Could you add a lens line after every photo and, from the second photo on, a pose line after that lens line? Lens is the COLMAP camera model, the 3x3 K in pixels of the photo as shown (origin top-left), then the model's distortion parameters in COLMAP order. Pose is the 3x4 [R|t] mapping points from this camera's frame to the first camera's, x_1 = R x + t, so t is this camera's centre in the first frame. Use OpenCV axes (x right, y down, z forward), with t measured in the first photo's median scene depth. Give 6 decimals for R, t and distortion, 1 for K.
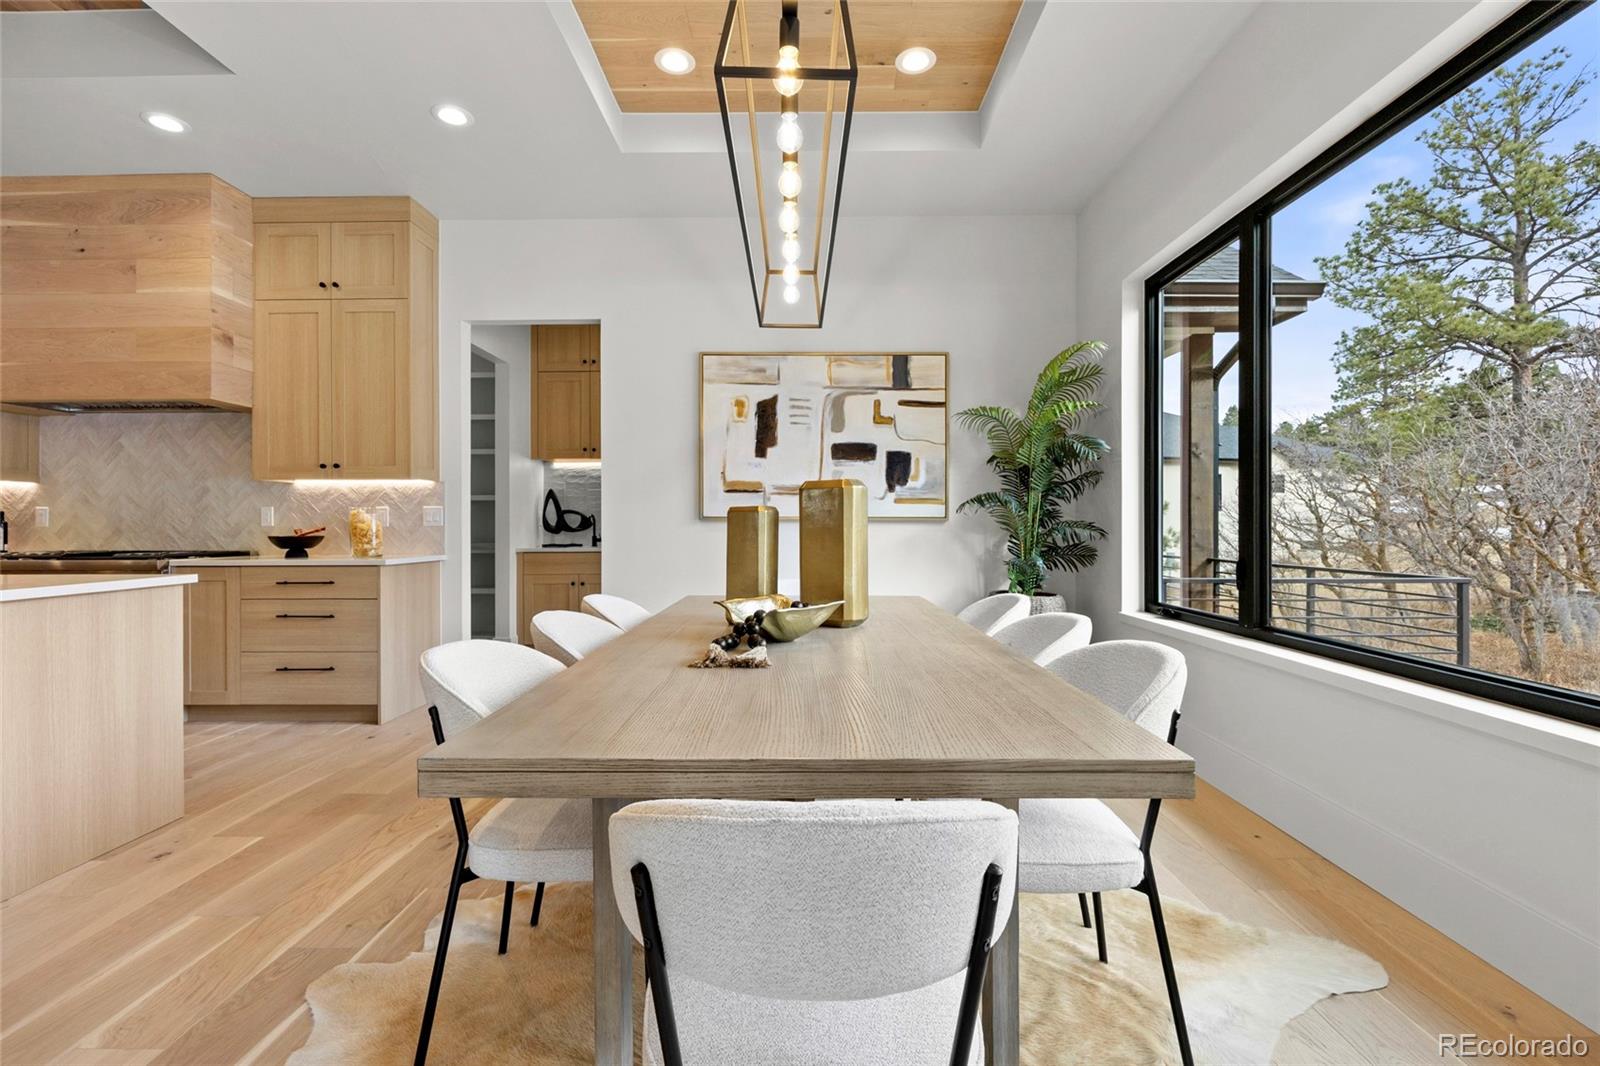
lens RADIAL K [[719.4, 0, 800.6], [0, 719.4, 529.7], [0, 0, 1]] dist [-0.004803, -0.000972]
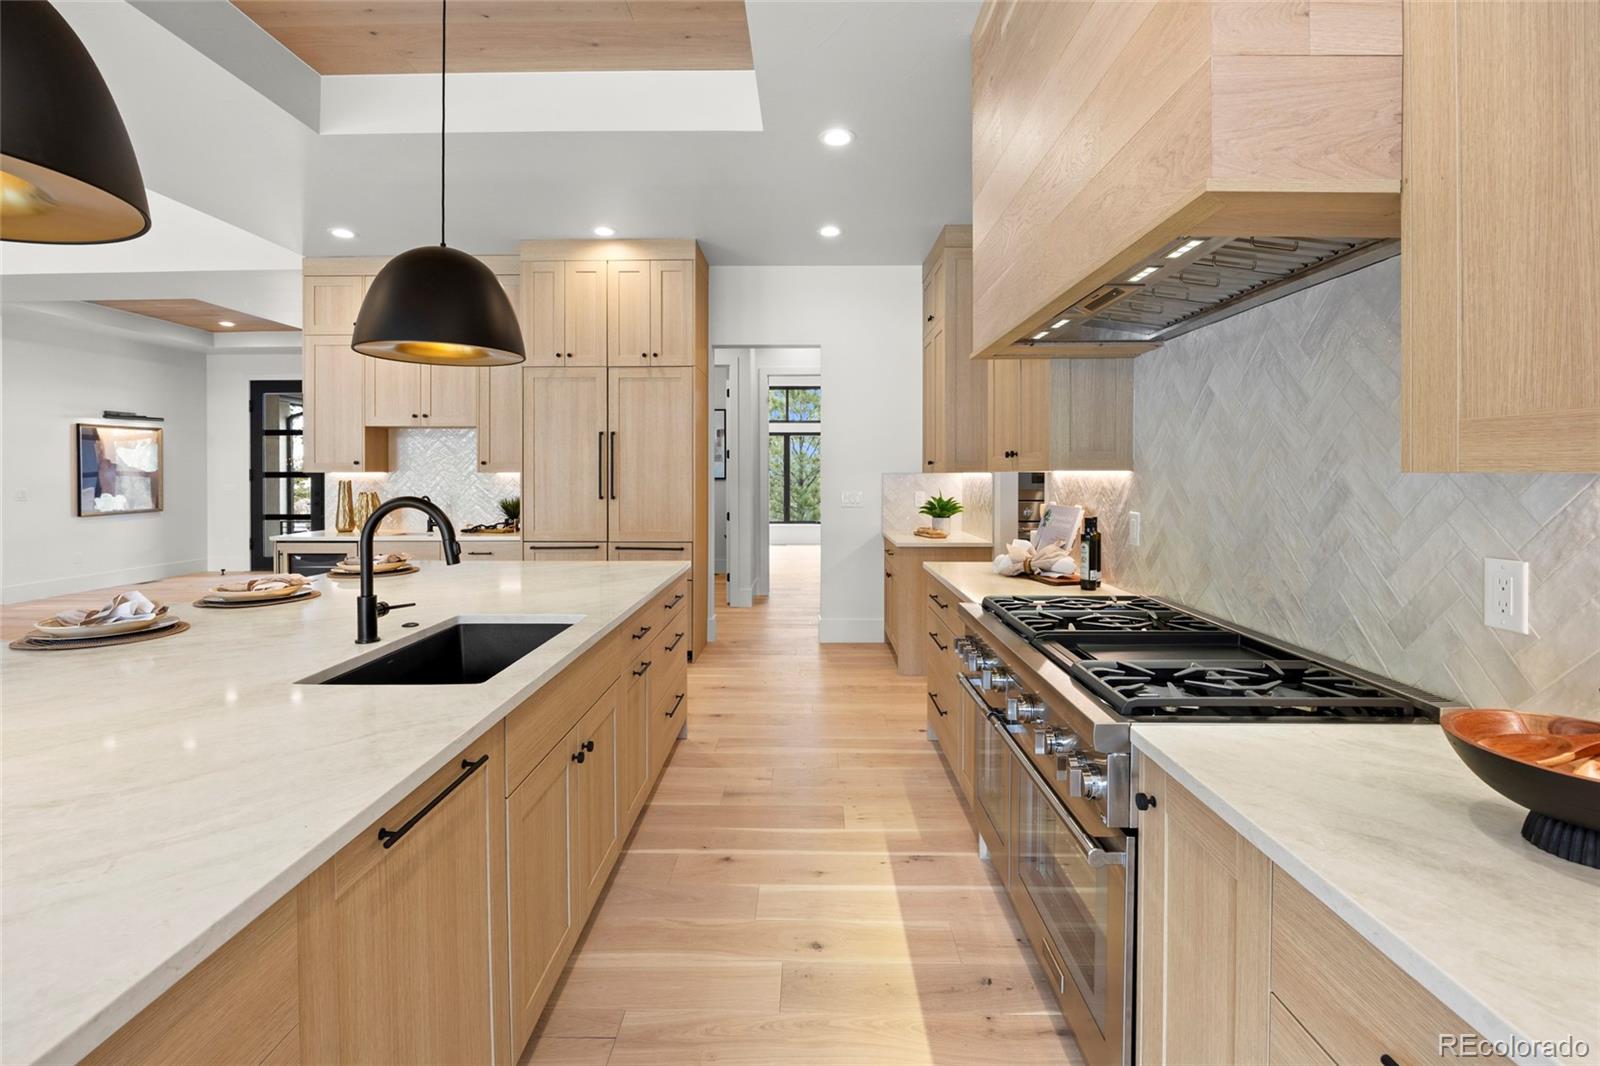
lens RADIAL K [[719.4, 0, 810.7], [0, 719.4, 475.1], [0, 0, 1]] dist [-0.004803, -0.000972]
pose [[0.010147, 0.006875, -0.999925, -0.479840], [-0.003191, 0.999971, 0.006843, -0.066186], [0.999943, 0.003122, 0.010169, 0.741301]]
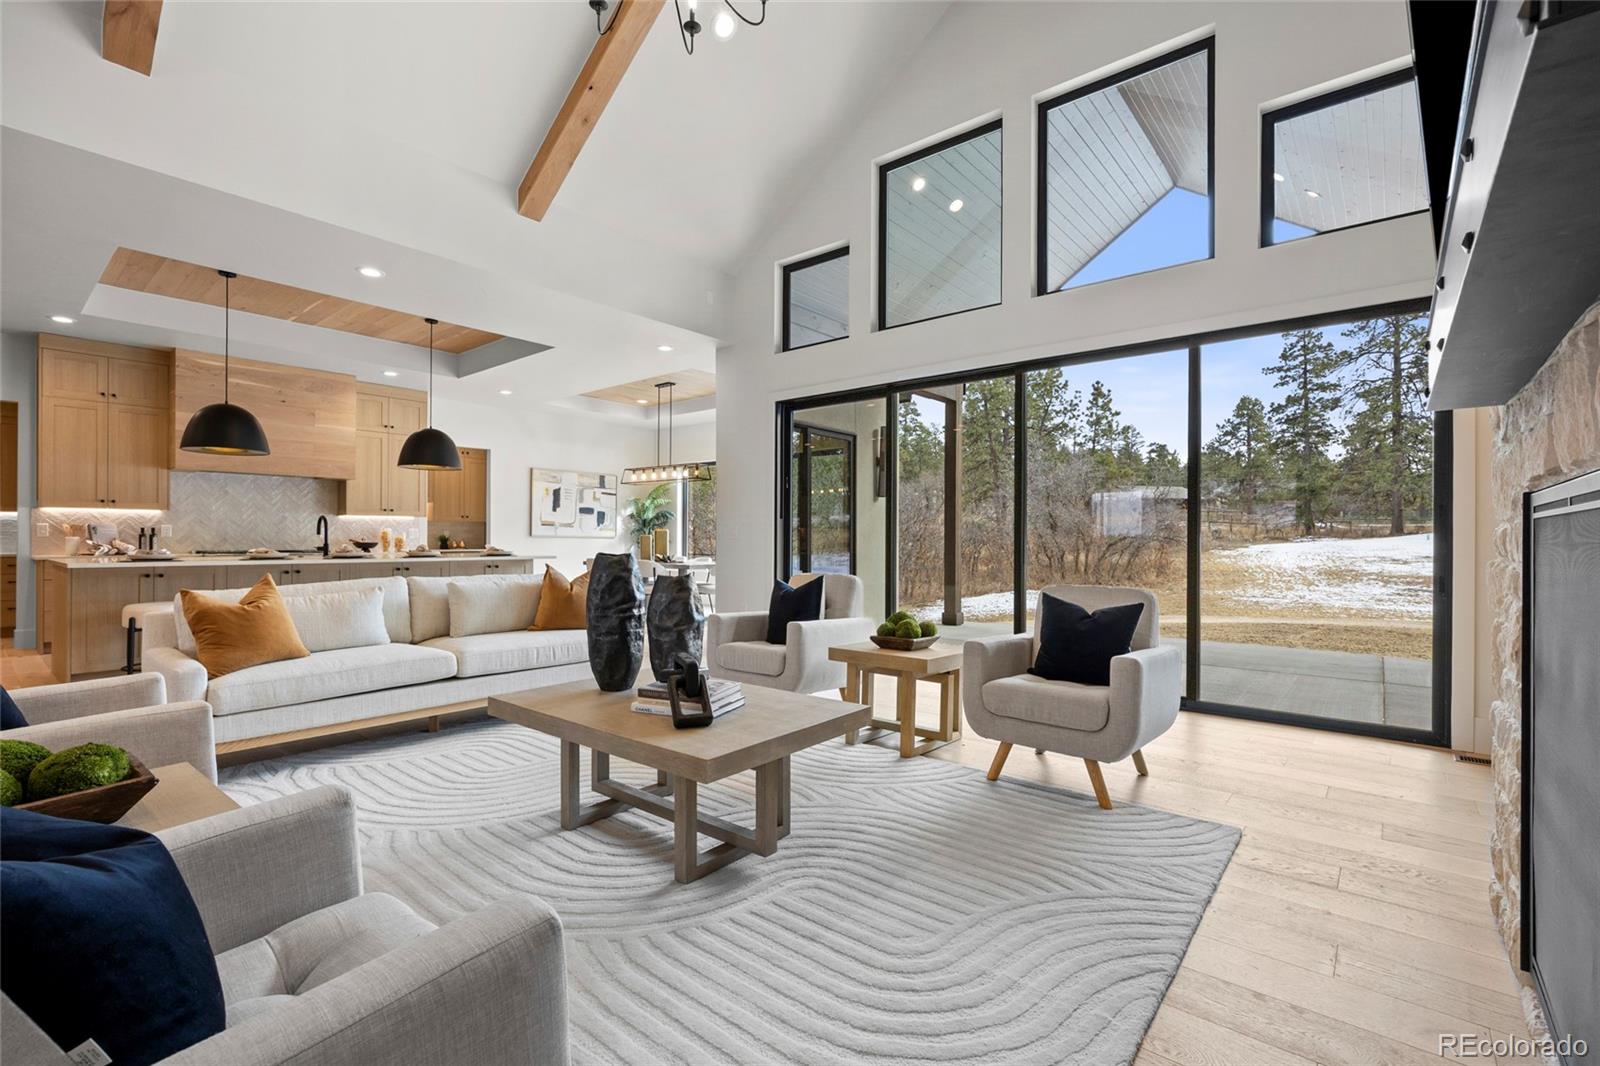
lens RADIAL K [[719.4, 0, 799.7], [0, 719.4, 538.8], [0, 0, 1]] dist [-0.004803, -0.000972]
pose [[0.638272, 0.006824, 0.769781, -1.441151], [-0.004658, 0.999977, -0.005002, 0.002646], [-0.769797, -0.000393, 0.638289, -1.263653]]
